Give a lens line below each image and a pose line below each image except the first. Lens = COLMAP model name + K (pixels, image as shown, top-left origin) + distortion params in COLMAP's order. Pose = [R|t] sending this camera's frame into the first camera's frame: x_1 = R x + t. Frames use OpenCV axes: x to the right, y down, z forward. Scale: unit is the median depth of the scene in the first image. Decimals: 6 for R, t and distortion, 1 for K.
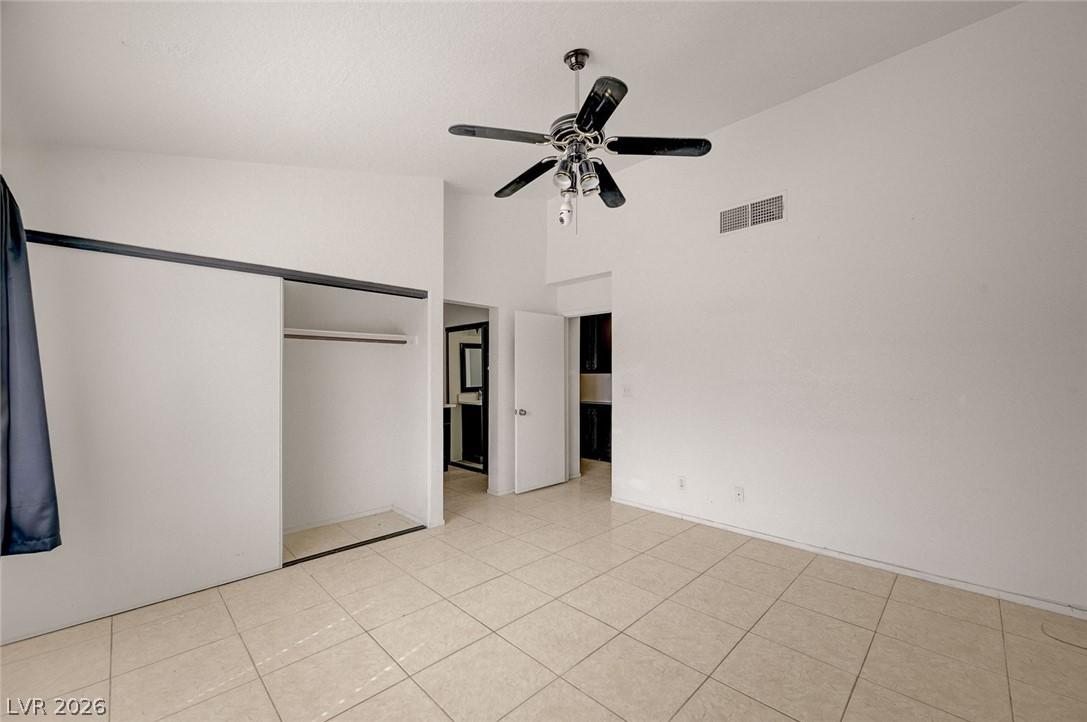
lens RADIAL K [[430.4, 0, 549.0], [0, 430.4, 366.2], [0, 0, 1]] dist [-0.001305, -0.000232]
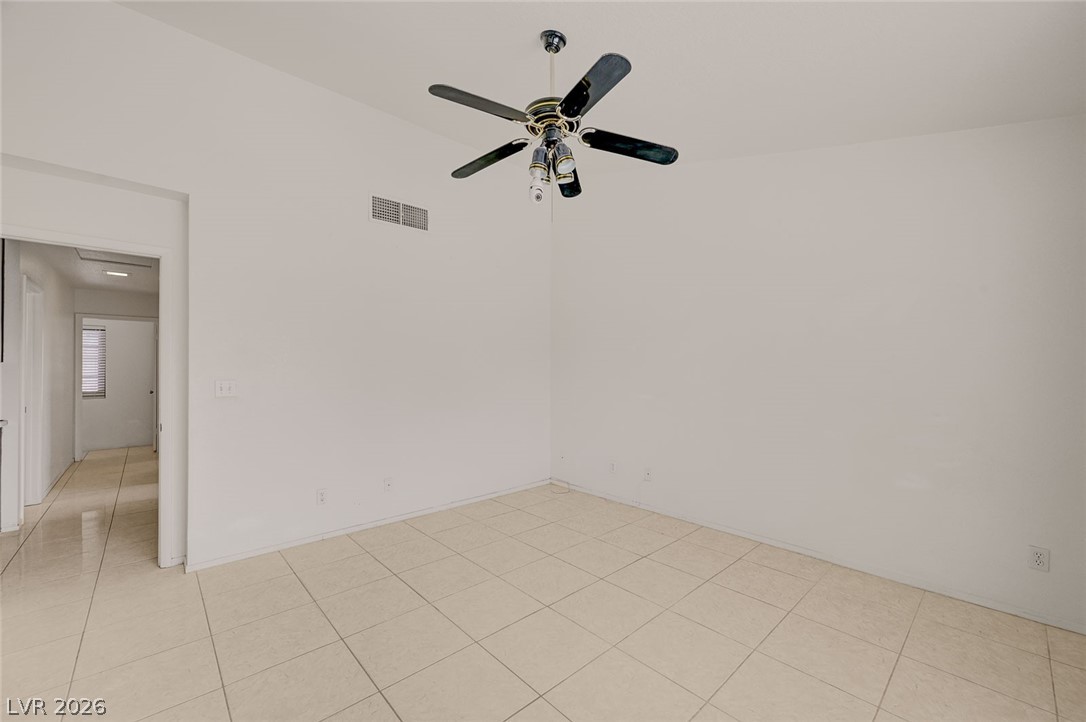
lens RADIAL K [[434.6, 0, 543.0], [0, 434.6, 361.0], [0, 0, 1]] dist [-0.000873, -0.000198]
pose [[0.041306, 0.019723, 0.998952, -0.659734], [-0.024173, 0.999532, -0.018734, 0.021231], [-0.998854, -0.023374, 0.041763, 0.701768]]
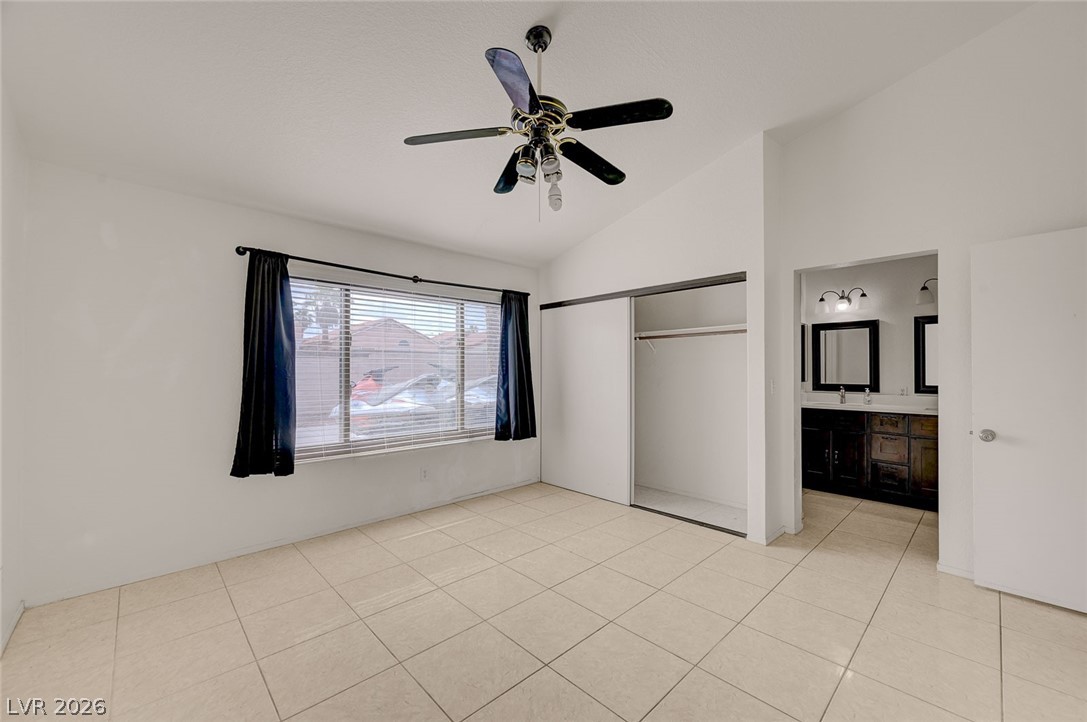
lens RADIAL K [[427.6, 0, 544.5], [0, 427.6, 363.9], [0, 0, 1]] dist [-0.000037, 0.000049]
pose [[-0.023488, -0.009545, -0.999679, 0.741330], [0.026217, 0.999605, -0.010160, 0.016420], [0.999380, -0.026447, -0.023229, 0.740952]]
